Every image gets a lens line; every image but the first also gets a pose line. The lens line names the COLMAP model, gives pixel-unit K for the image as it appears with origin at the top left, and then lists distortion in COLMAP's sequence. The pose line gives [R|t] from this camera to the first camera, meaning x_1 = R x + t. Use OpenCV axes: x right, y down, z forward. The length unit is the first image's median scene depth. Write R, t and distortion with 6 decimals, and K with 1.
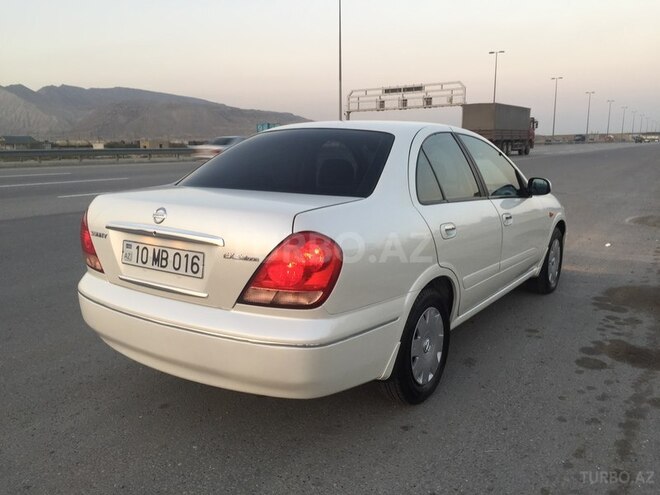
lens RADIAL K [[563.5, 0, 330.0], [0, 563.5, 247.5], [0, 0, 1]] dist [0.088700, -0.117560]
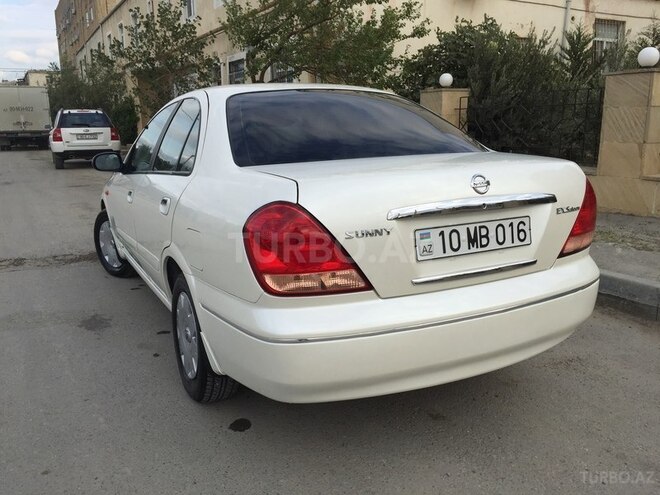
lens RADIAL K [[563.5, 0, 330.0], [0, 563.5, 247.5], [0, 0, 1]] dist [0.088700, -0.117560]
pose [[0.464863, -0.198127, 0.862930, -1.104407], [0.184551, 0.974916, 0.124420, -0.106963], [-0.865935, 0.101416, 0.489767, 0.792794]]
